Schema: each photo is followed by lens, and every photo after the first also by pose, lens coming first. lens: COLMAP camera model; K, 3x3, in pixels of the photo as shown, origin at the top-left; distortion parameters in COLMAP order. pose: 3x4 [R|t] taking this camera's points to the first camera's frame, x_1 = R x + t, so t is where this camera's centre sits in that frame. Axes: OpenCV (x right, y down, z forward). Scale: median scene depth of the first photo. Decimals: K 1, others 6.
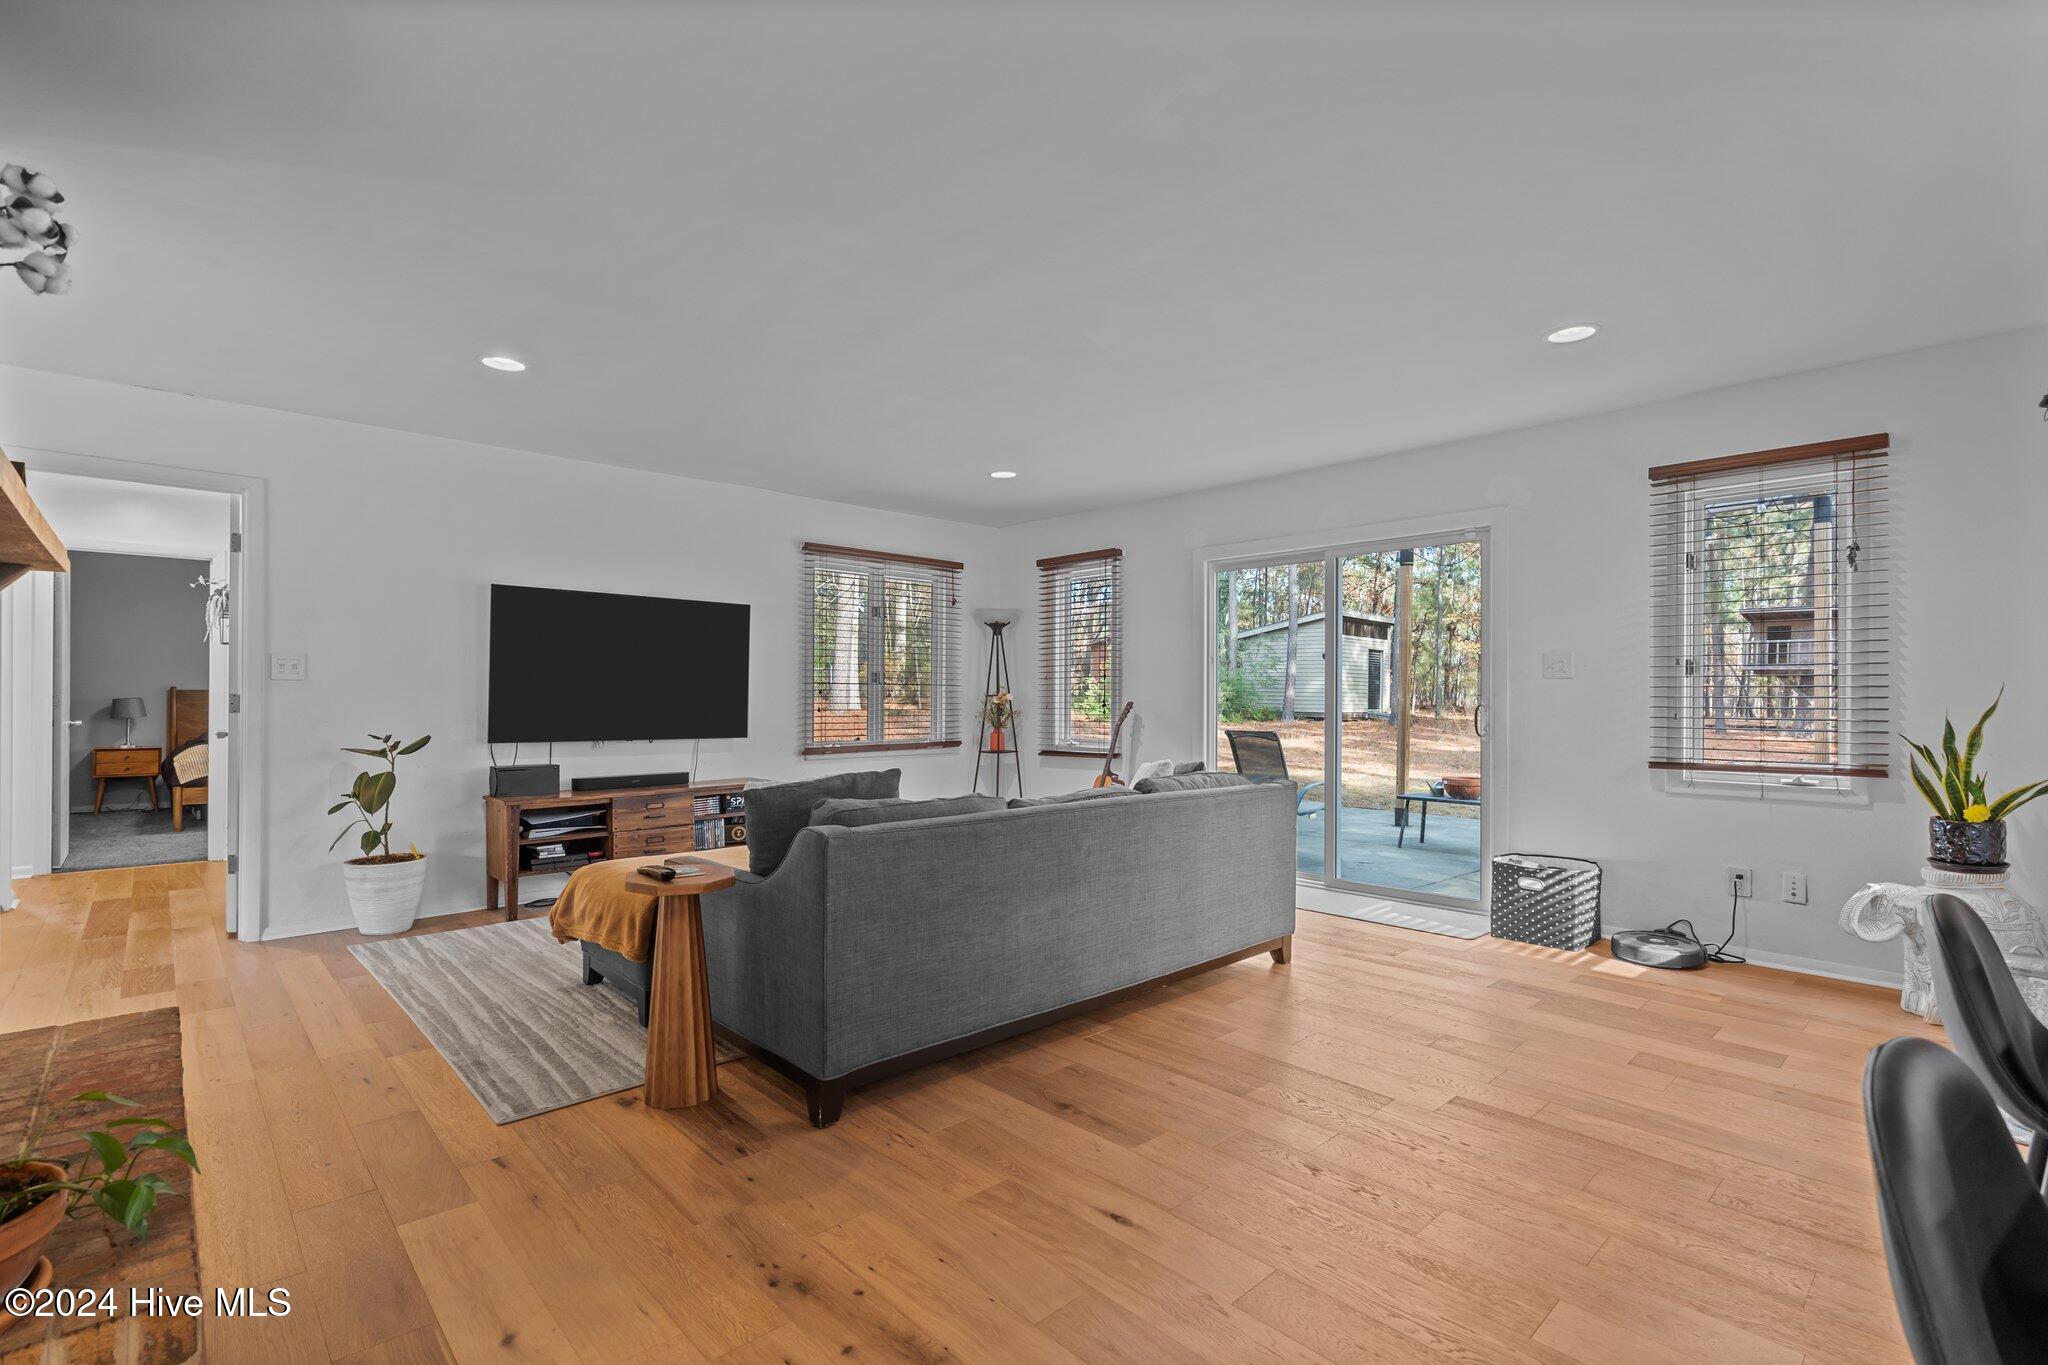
lens RADIAL K [[941.9, 0, 1019.9], [0, 941.9, 694.1], [0, 0, 1]] dist [-0.000558, 0.000265]
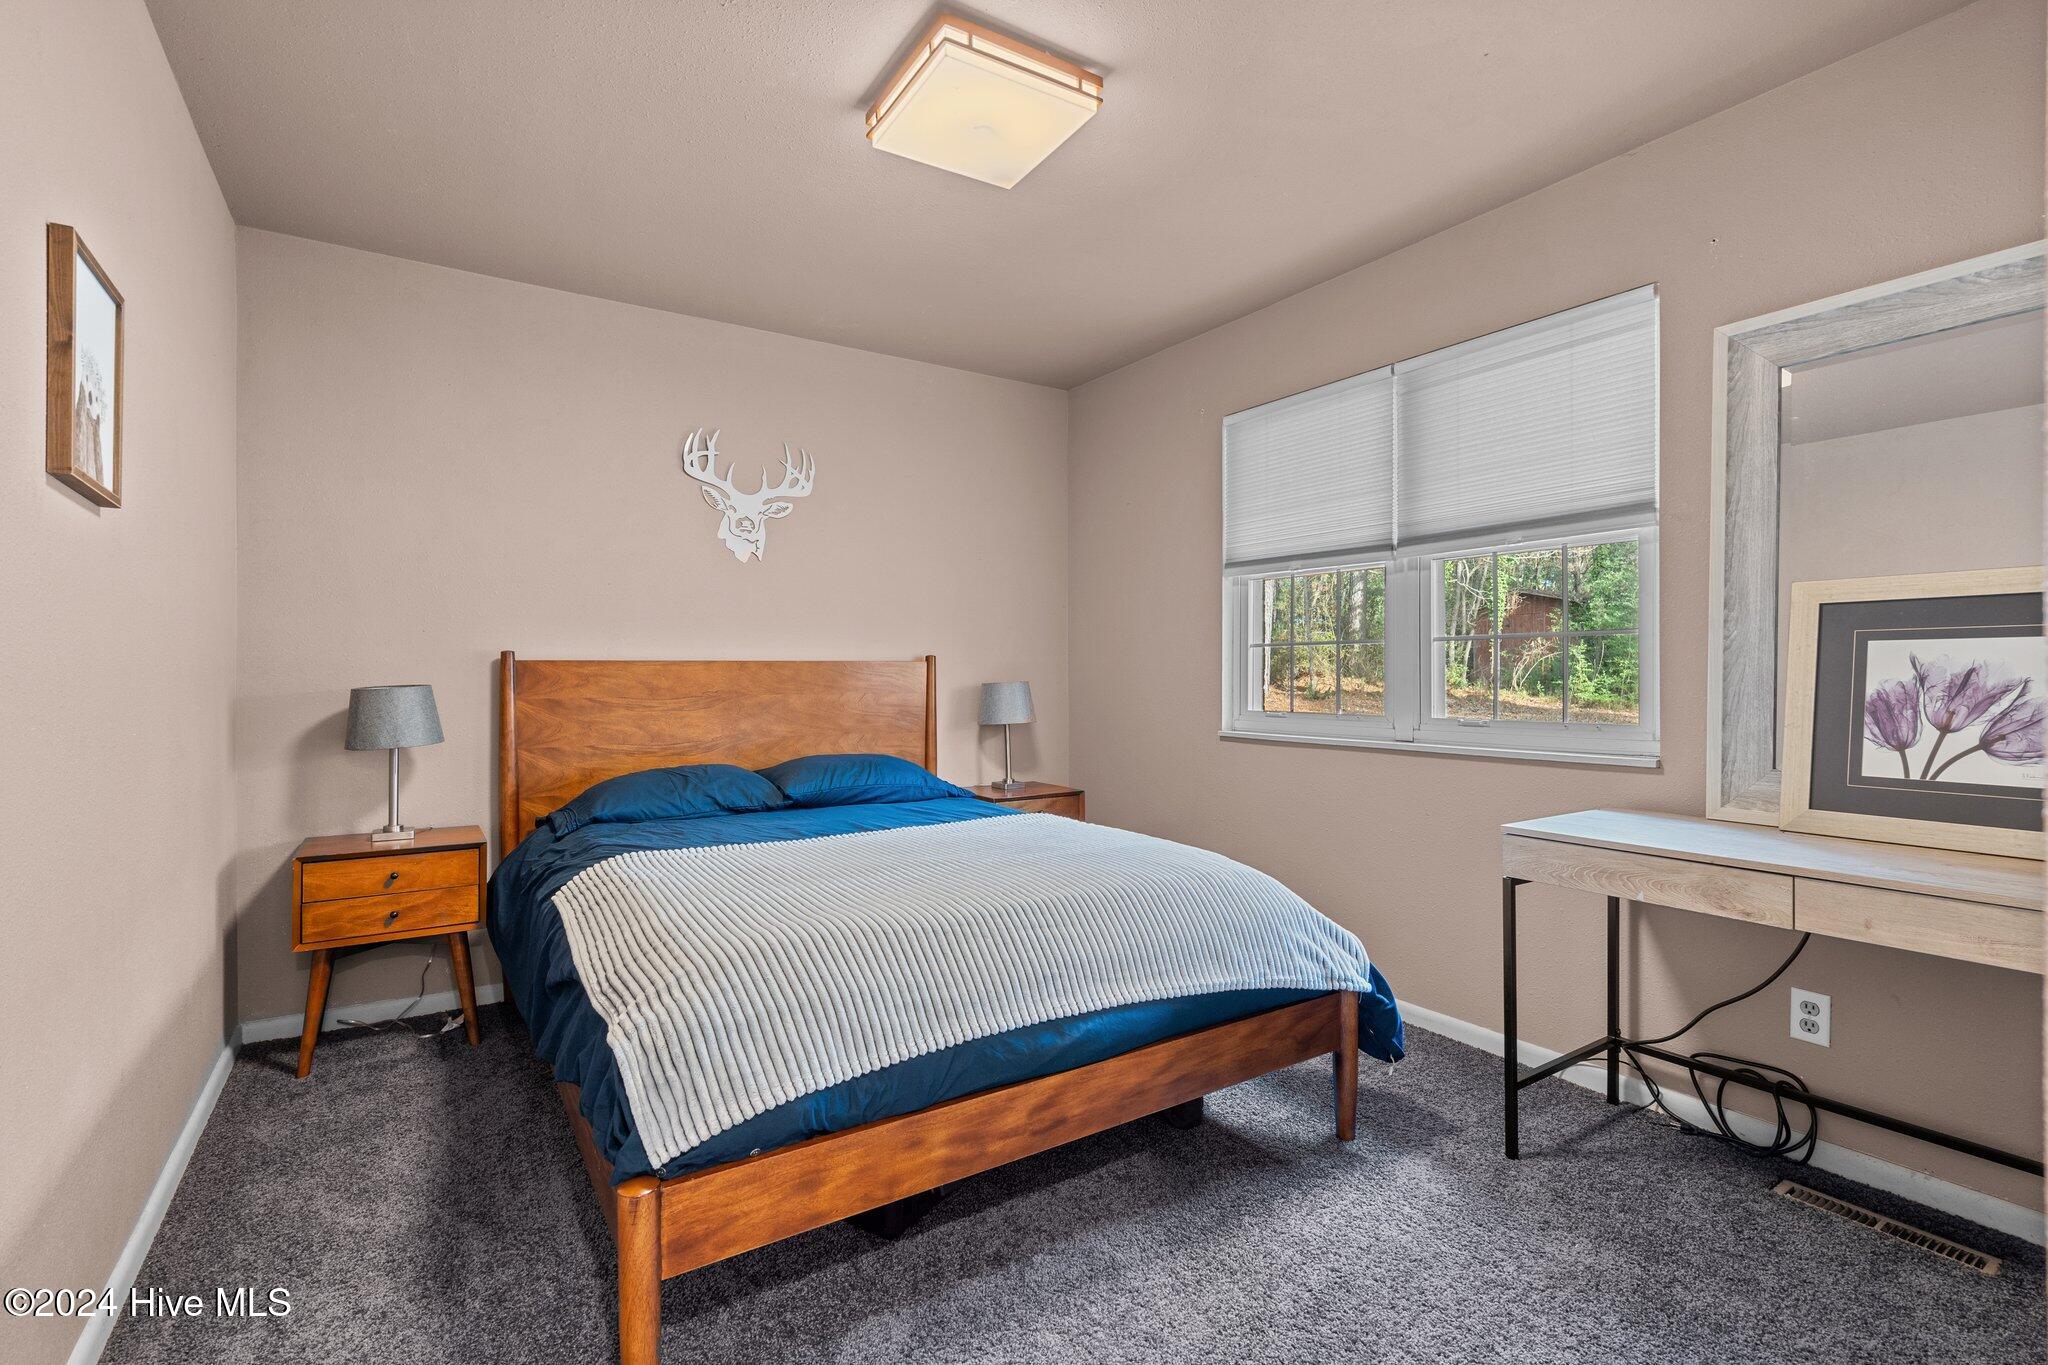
lens RADIAL K [[934.9, 0, 1017.6], [0, 934.9, 679.3], [0, 0, 1]] dist [-0.004440, 0.000395]
pose [[0.986698, -0.003444, -0.162525, -1.431680], [0.003486, 0.999994, -0.000031, 0.006482], [0.162524, -0.000536, 0.986704, 1.504630]]
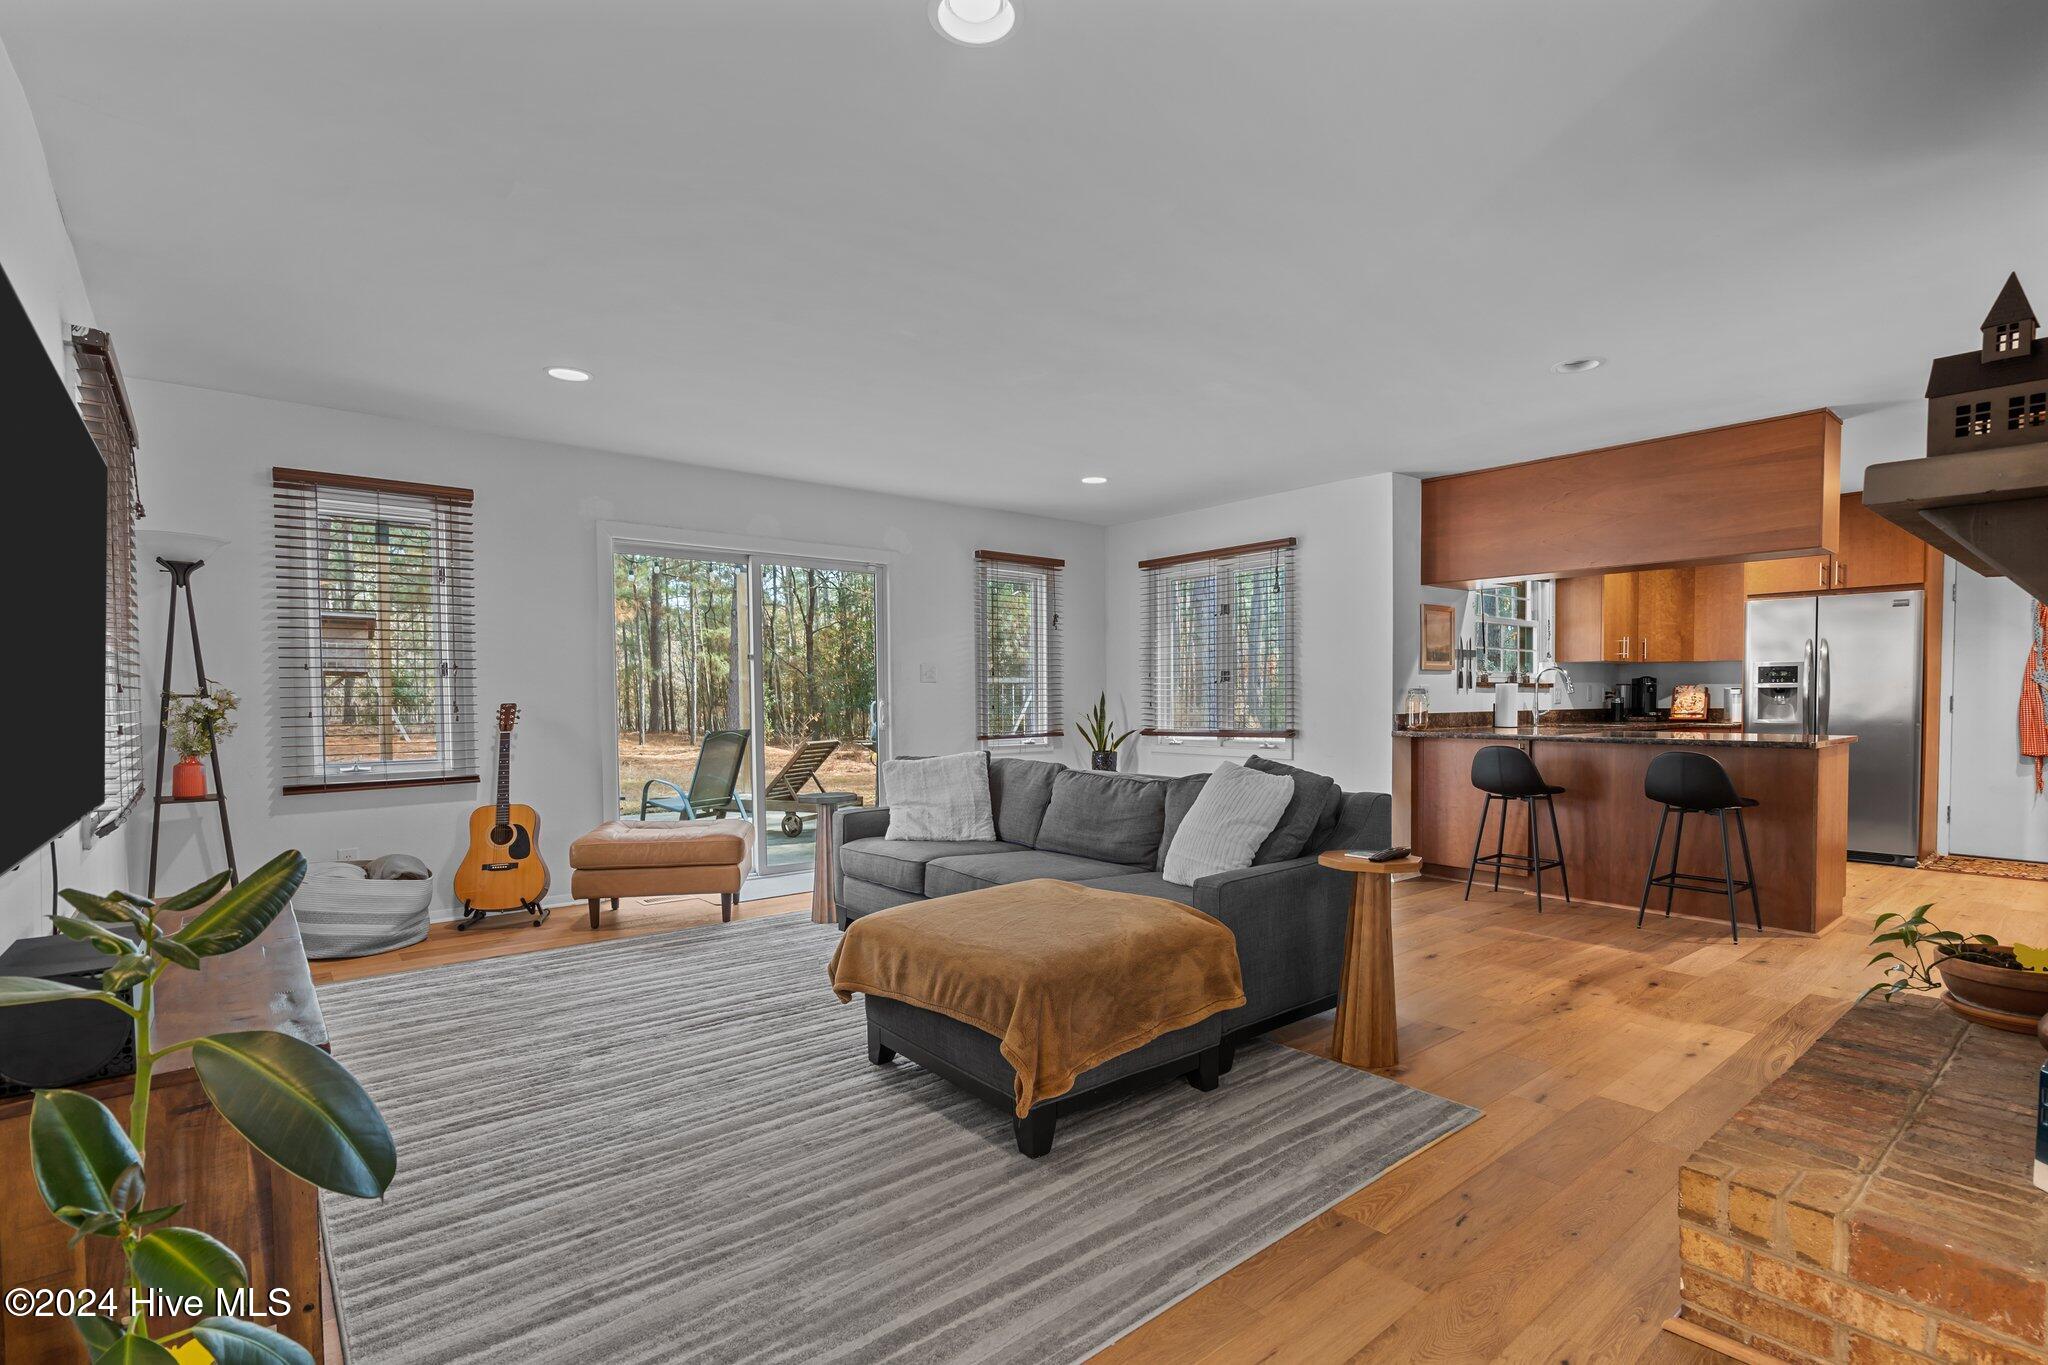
lens RADIAL K [[951.8, 0, 1016.0], [0, 951.8, 721.1], [0, 0, 1]] dist [-0.000277, 0.000267]
pose [[0.059180, -0.028236, 0.997848, -0.936390], [0.000186, 0.999600, 0.028275, 0.001274], [-0.998247, -0.001488, 0.059162, 0.846789]]
